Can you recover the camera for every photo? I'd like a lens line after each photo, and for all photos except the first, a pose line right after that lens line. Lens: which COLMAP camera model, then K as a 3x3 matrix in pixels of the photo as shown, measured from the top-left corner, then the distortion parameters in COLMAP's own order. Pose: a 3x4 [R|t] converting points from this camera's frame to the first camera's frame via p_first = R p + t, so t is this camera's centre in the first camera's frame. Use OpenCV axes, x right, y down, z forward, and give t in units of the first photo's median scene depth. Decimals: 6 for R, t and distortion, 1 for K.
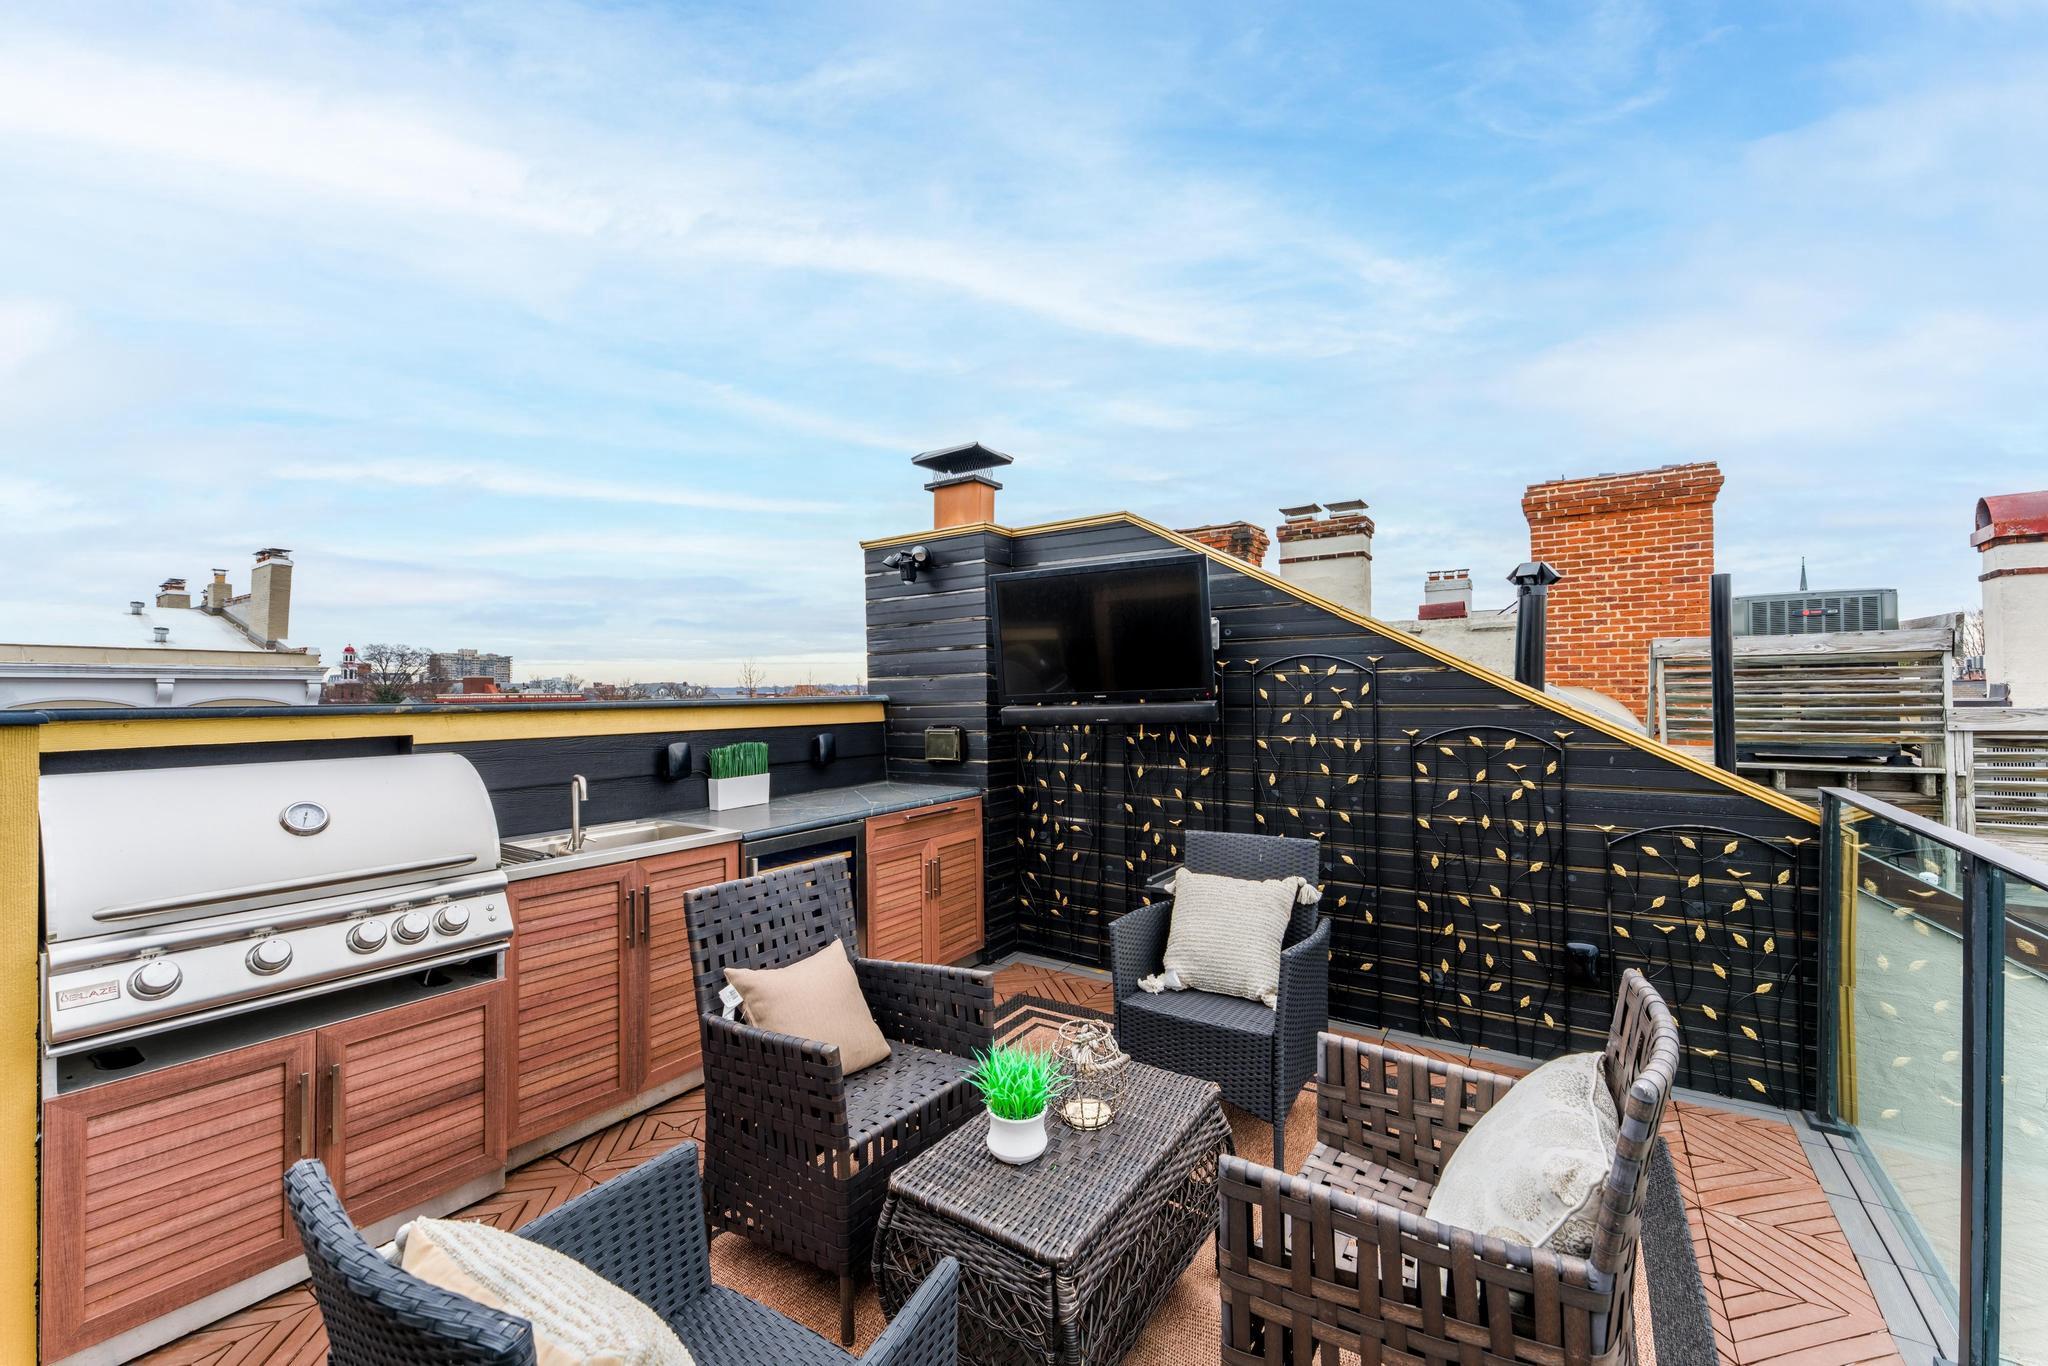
lens RADIAL K [[816.9, 0, 1023.1], [0, 816.9, 664.2], [0, 0, 1]] dist [0.001812, -0.000671]
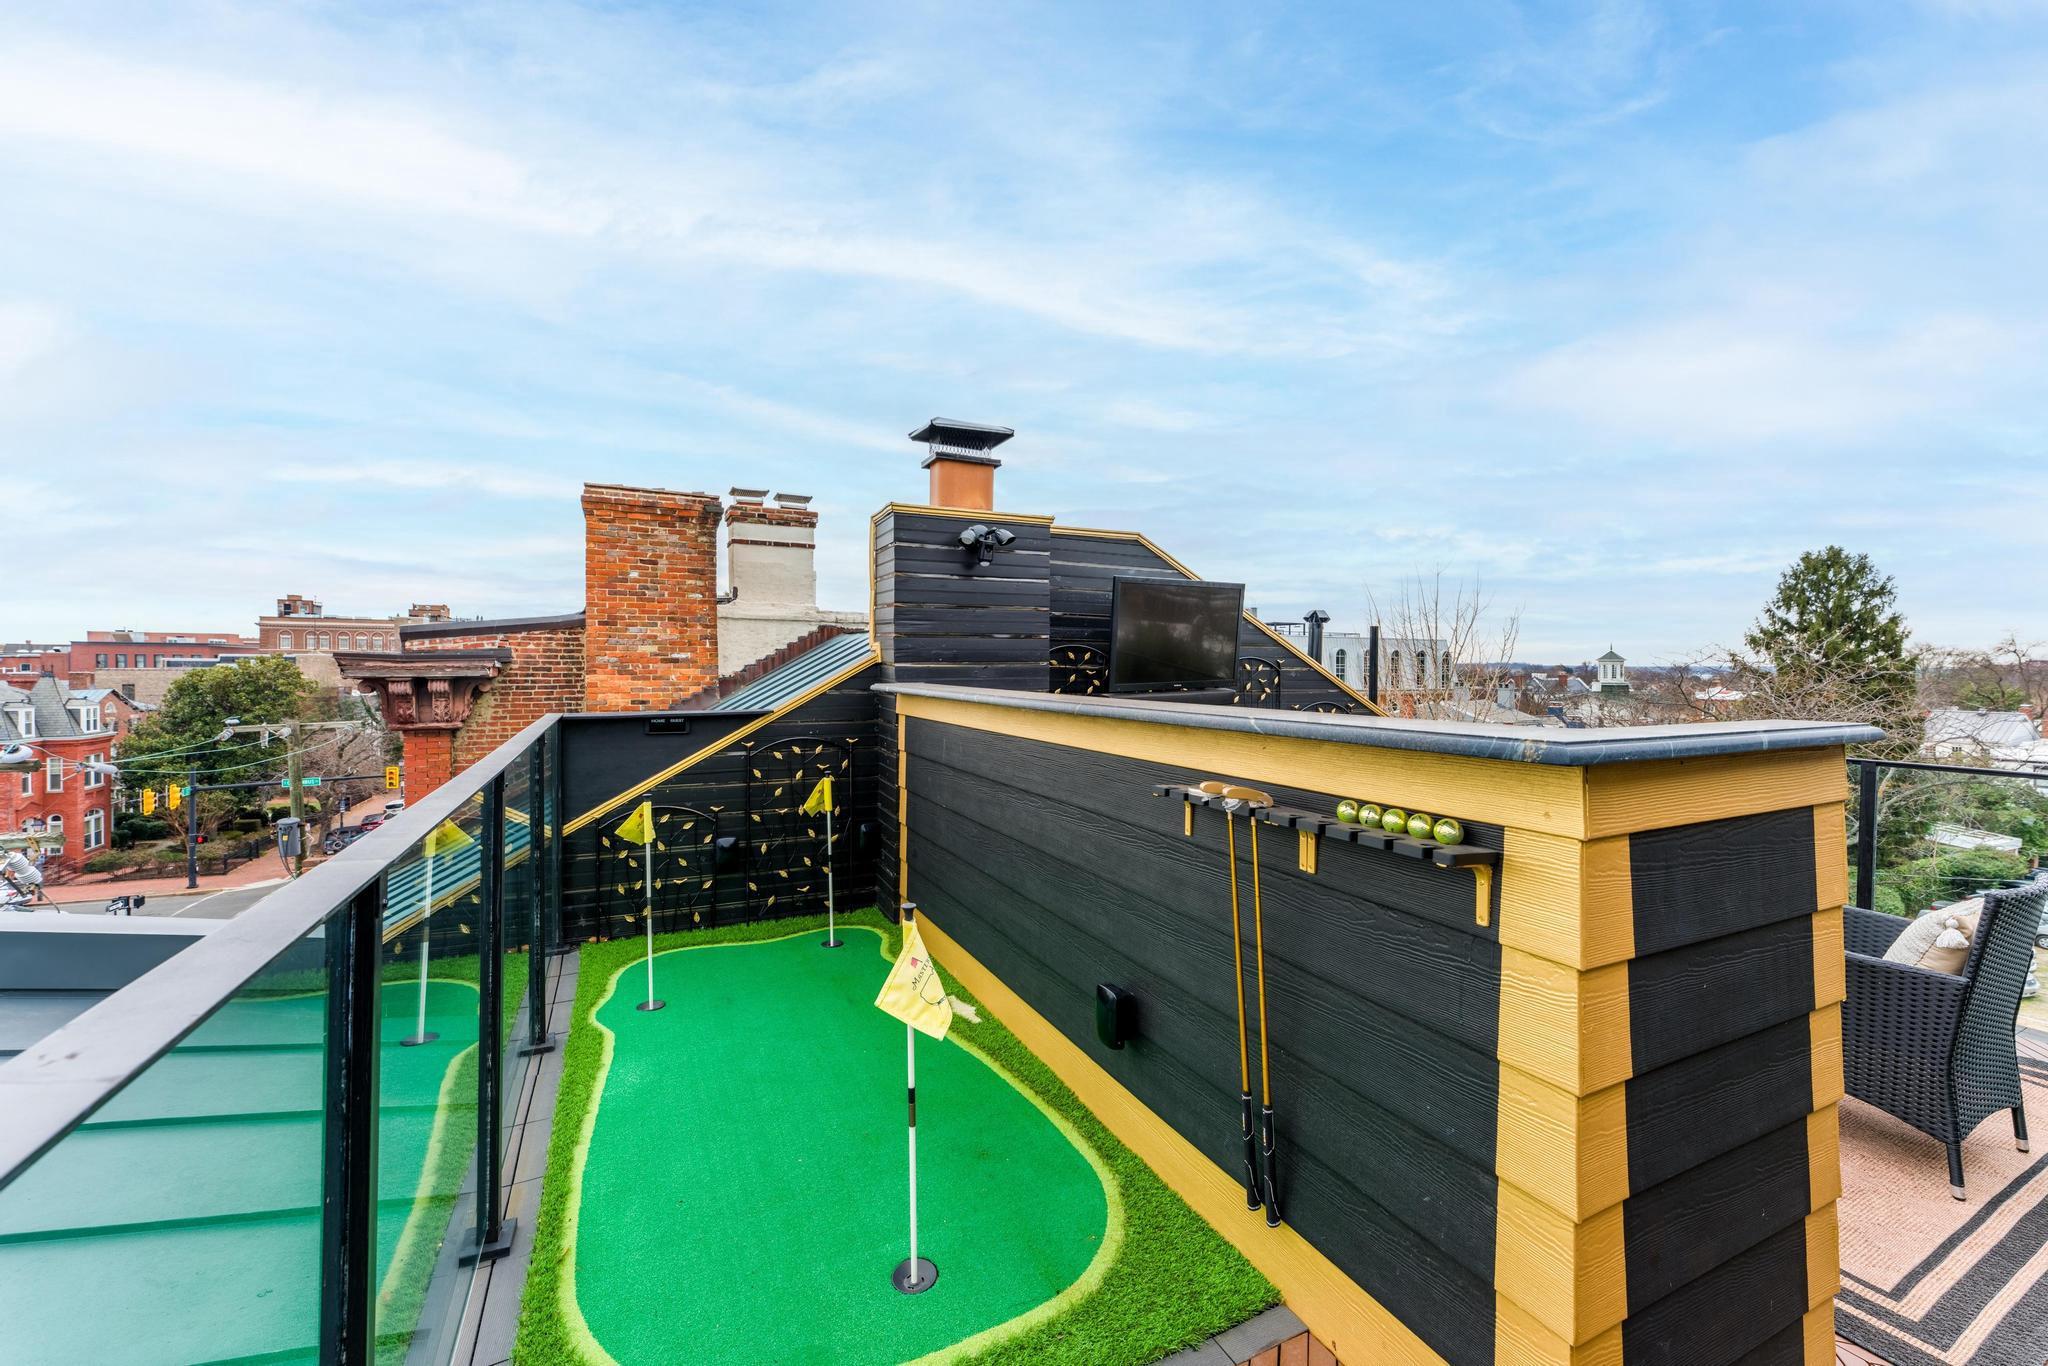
lens RADIAL K [[816.9, 0, 1023.1], [0, 816.9, 664.2], [0, 0, 1]] dist [0.001812, -0.000671]
pose [[0.505134, 0.016244, 0.862888, -1.265797], [-0.042528, 0.999077, 0.006088, 0.011024], [-0.861993, -0.039772, 0.505358, 0.661498]]
